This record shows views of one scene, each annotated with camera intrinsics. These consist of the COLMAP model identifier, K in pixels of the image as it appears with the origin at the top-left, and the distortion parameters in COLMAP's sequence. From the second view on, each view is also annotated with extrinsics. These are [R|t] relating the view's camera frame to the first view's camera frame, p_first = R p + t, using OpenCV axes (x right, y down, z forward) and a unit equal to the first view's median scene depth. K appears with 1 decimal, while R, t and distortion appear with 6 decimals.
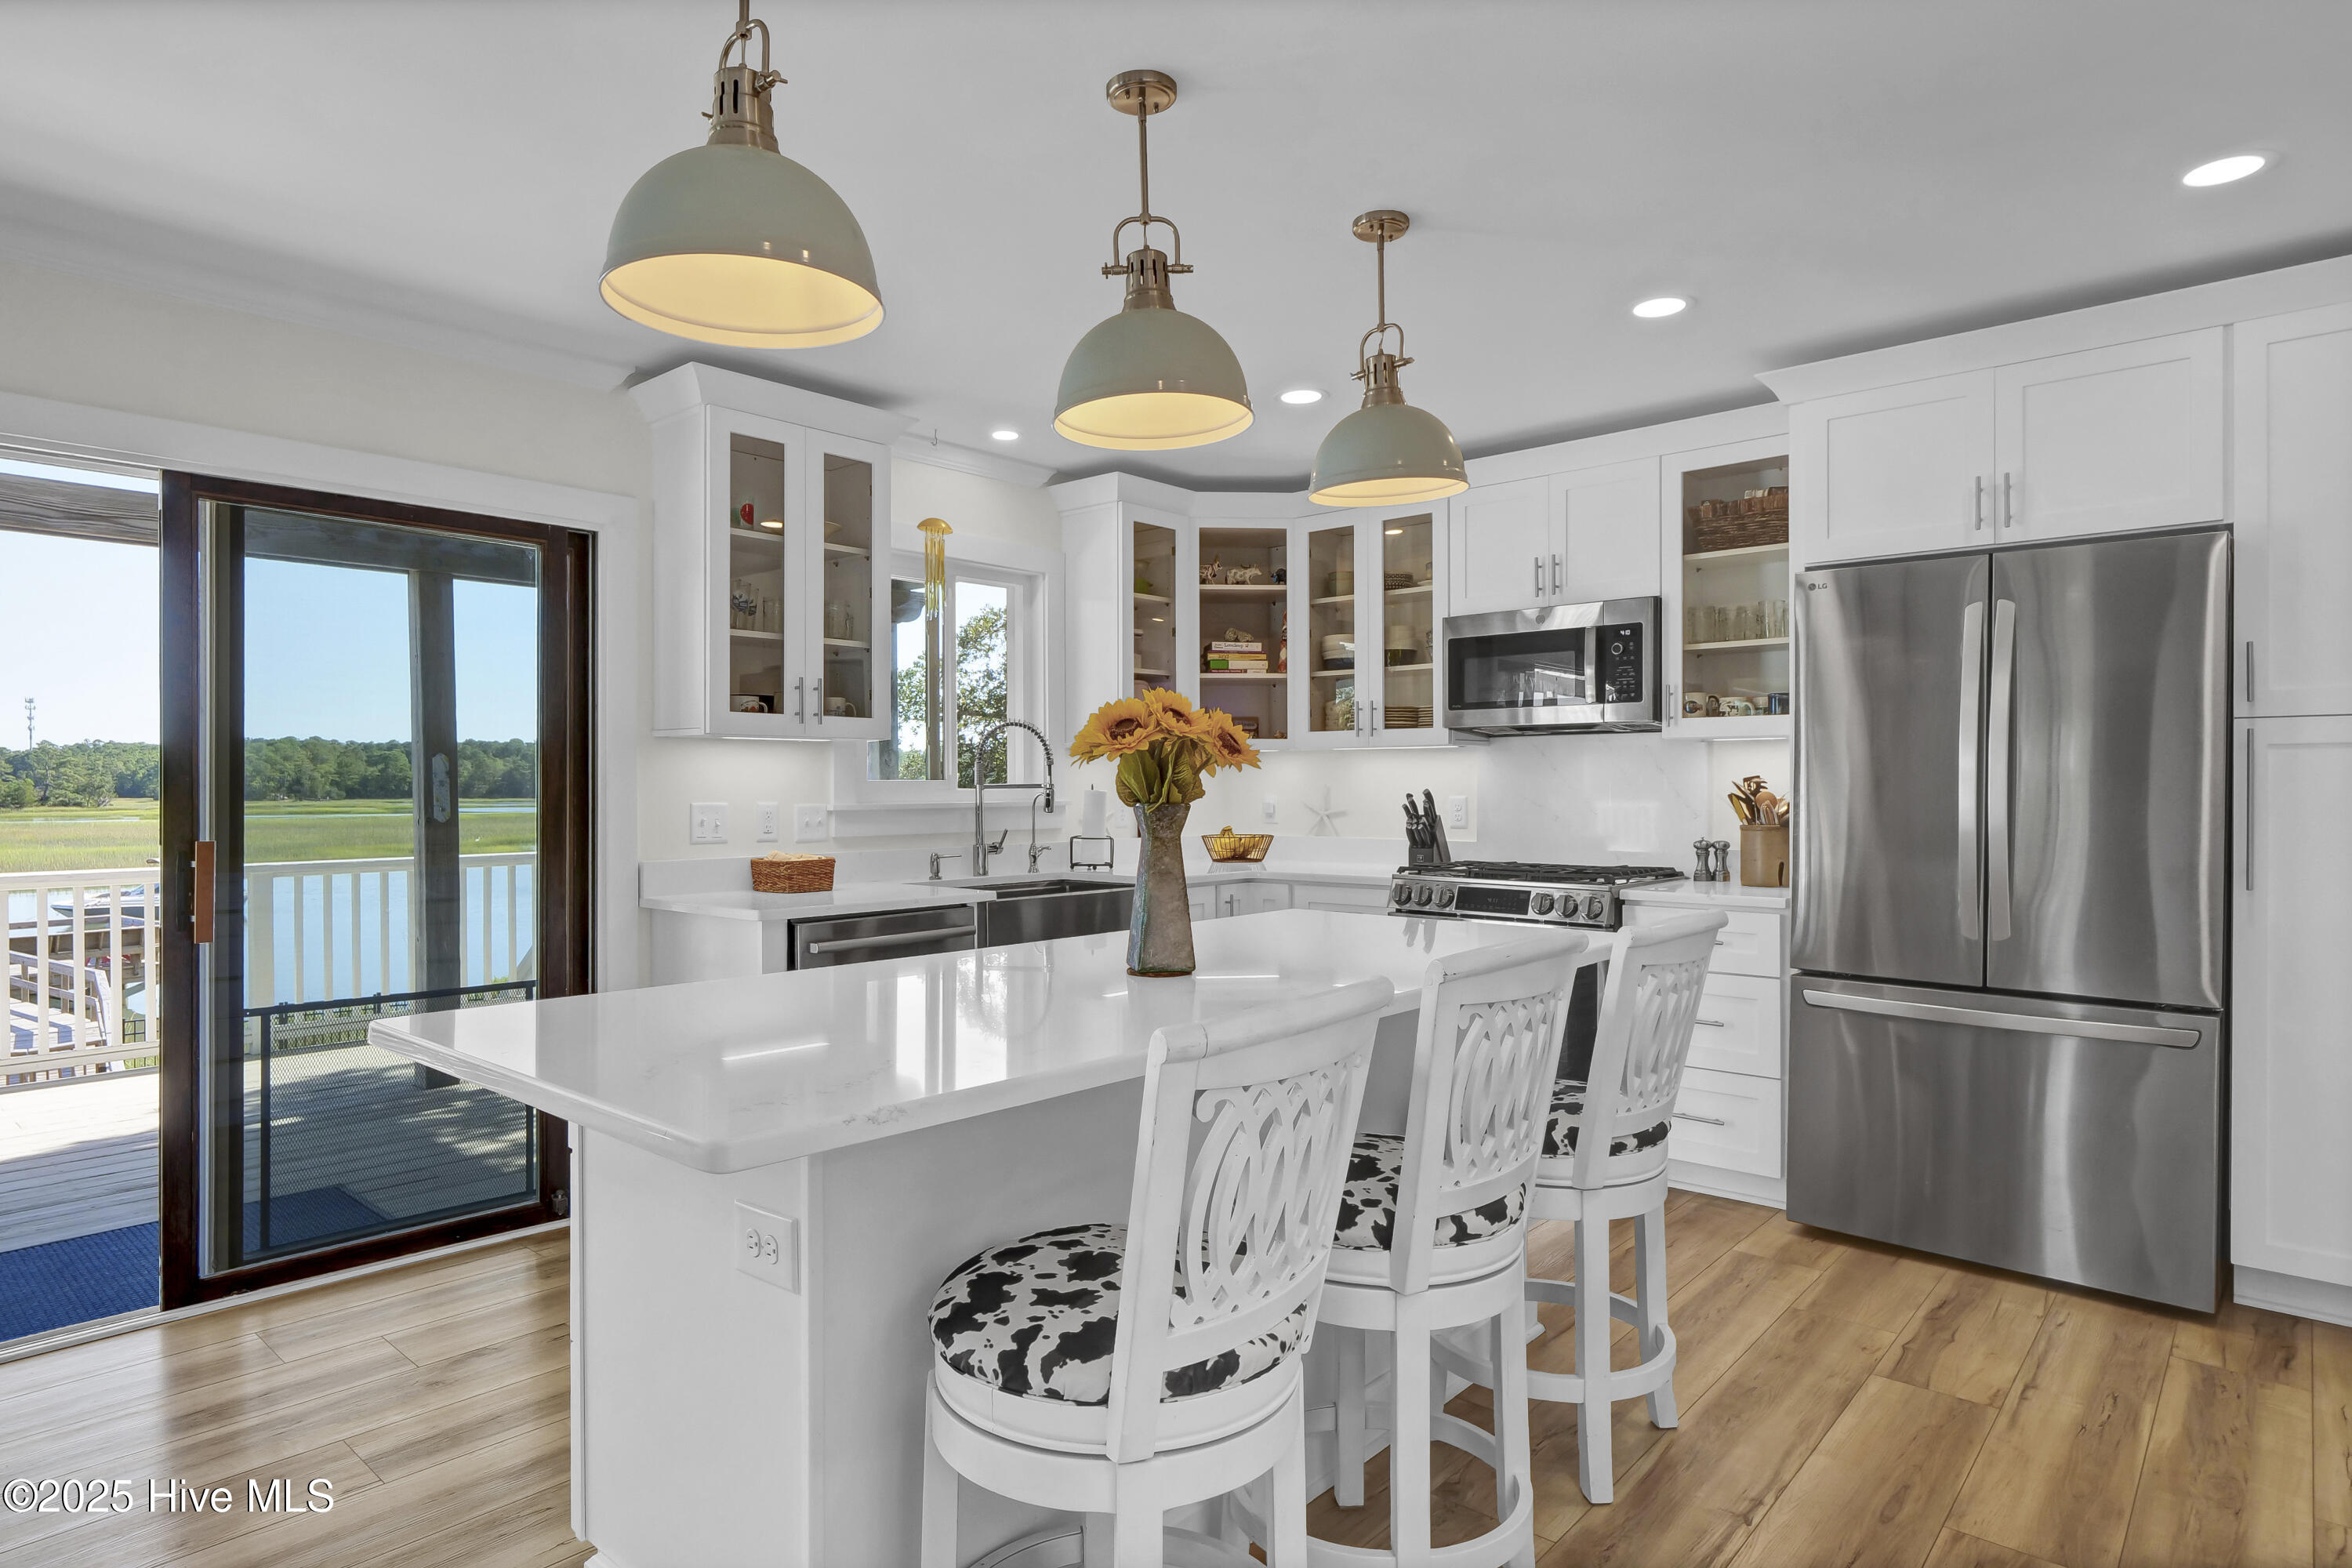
lens RADIAL K [[1267.9, 0, 1154.1], [0, 1267.9, 770.9], [0, 0, 1]] dist [-0.002725, -0.004429]
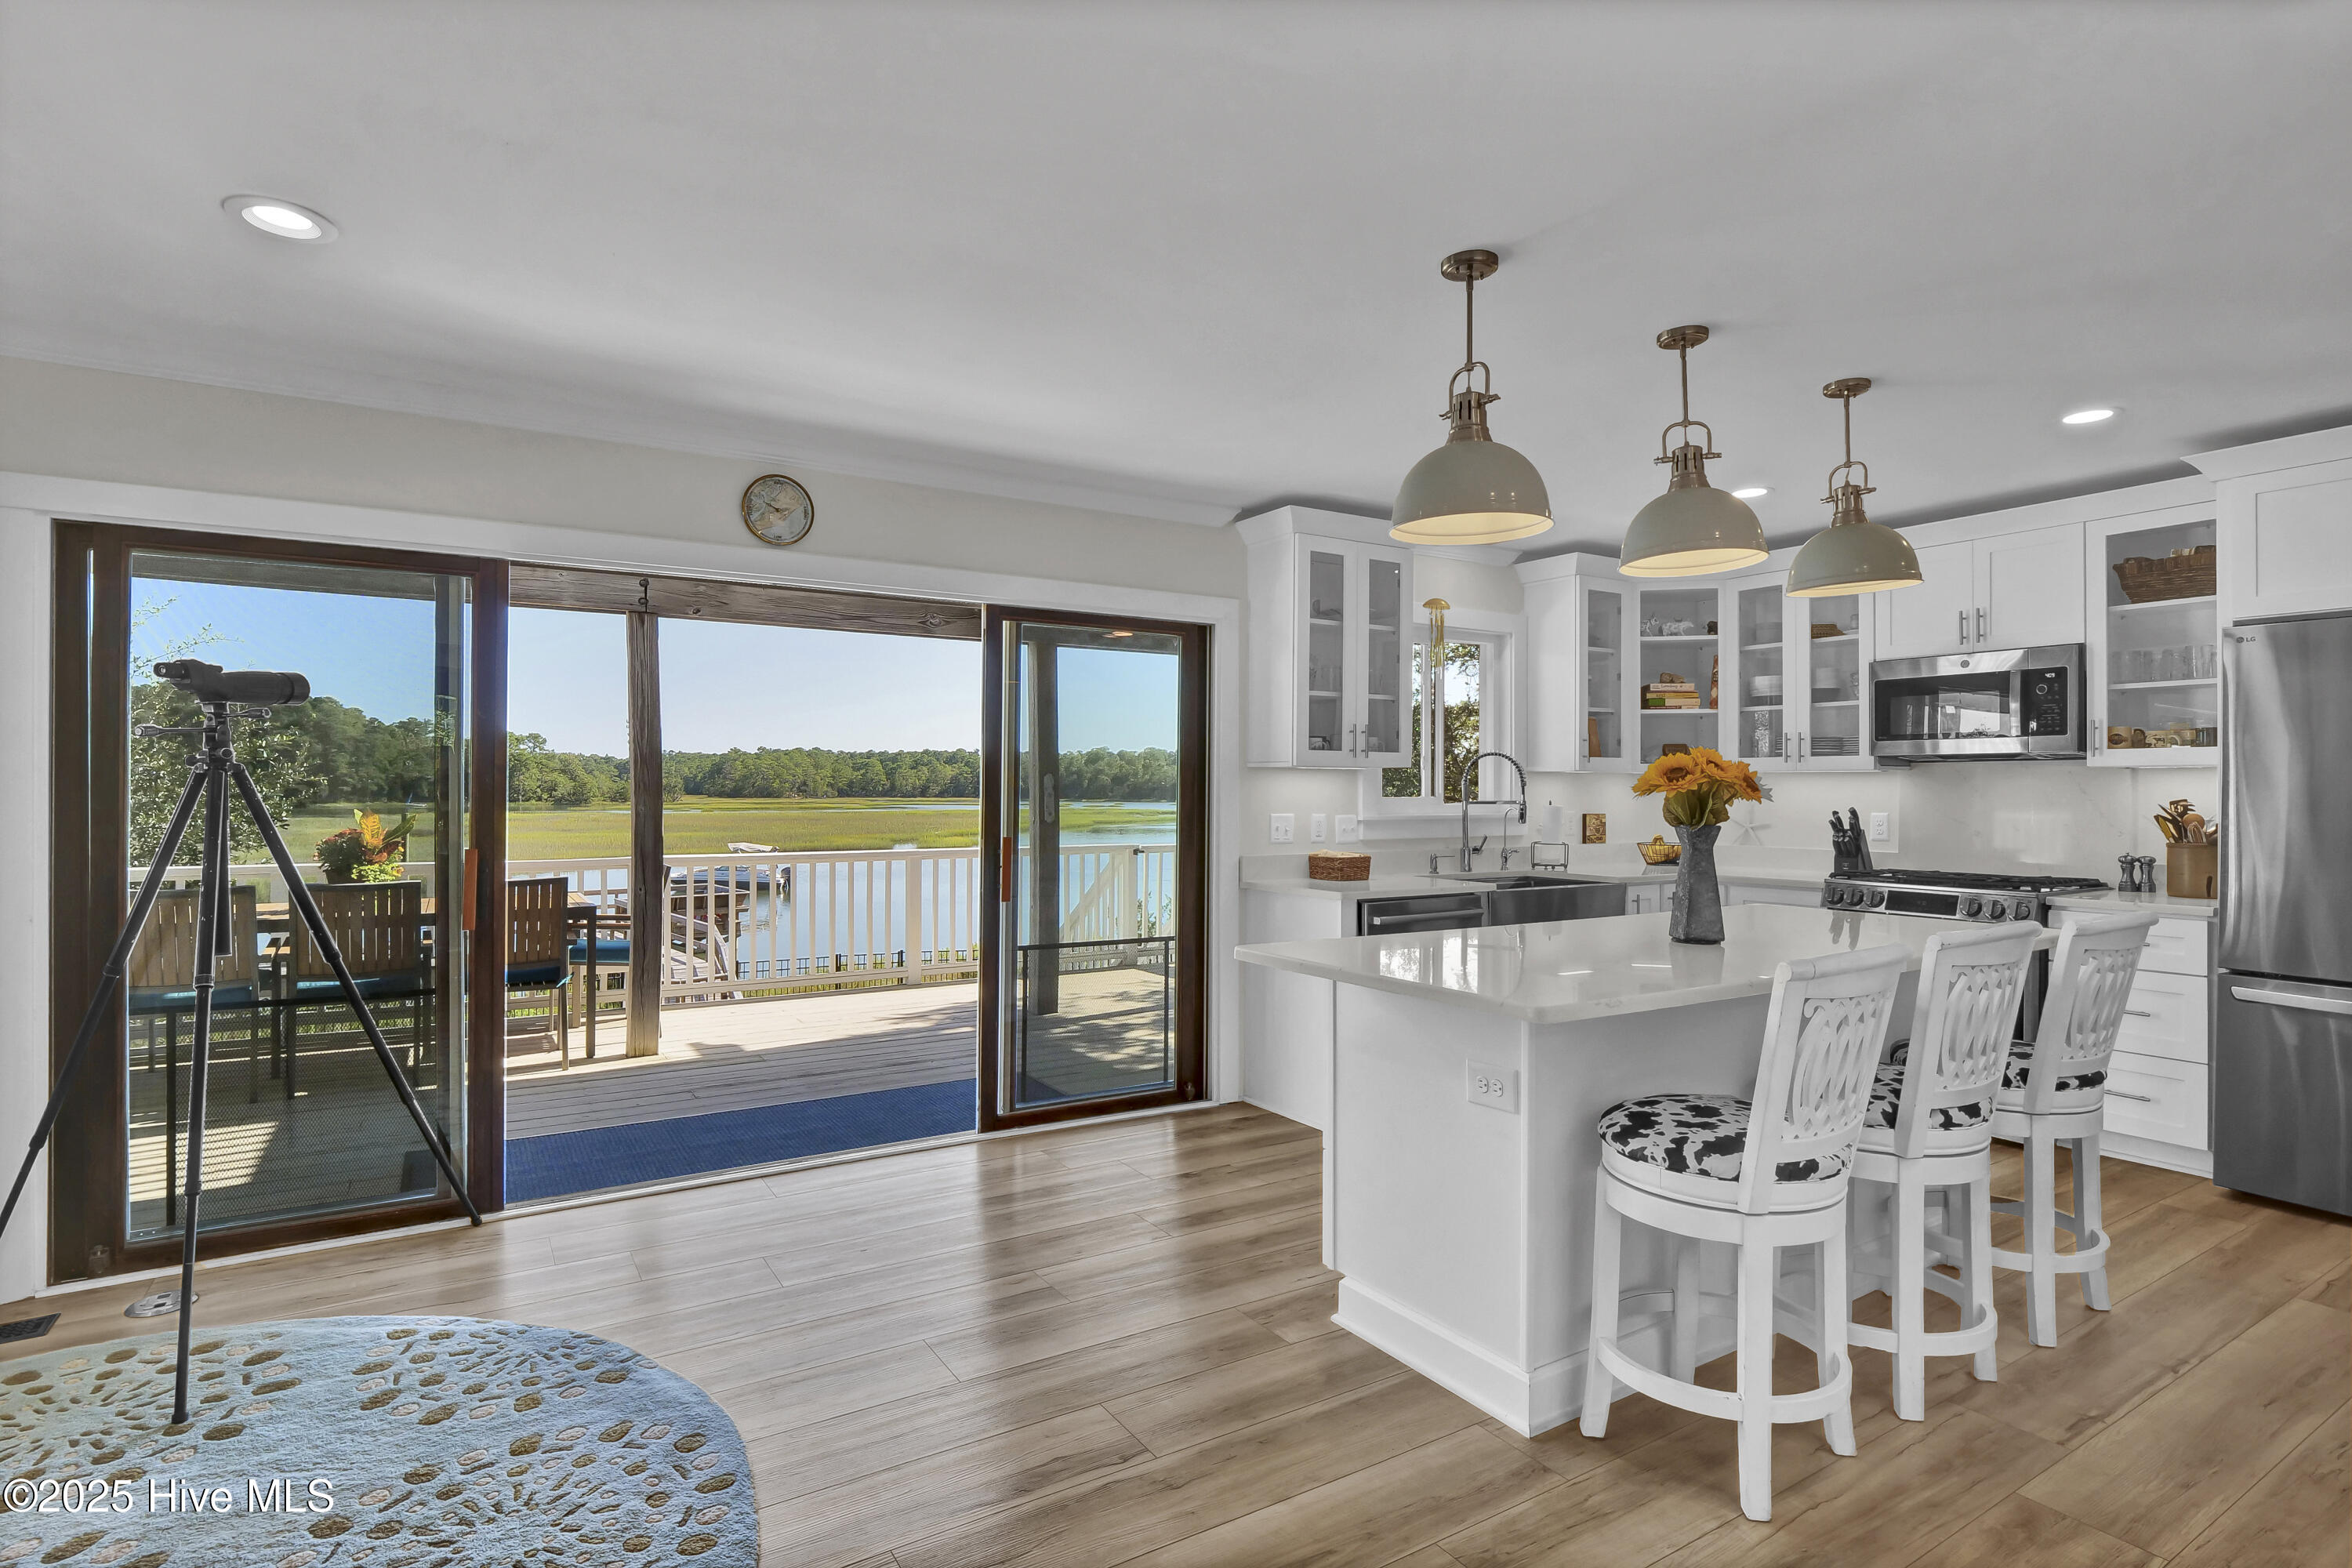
lens RADIAL K [[1147.5, 0, 1170.2], [0, 1147.5, 771.4], [0, 0, 1]] dist [-0.019469, 0.002259]
pose [[0.959545, 0.000877, -0.281555, -0.137591], [-0.001995, 0.999991, -0.003683, -0.019911], [0.281549, 0.004096, 0.959538, -0.284414]]
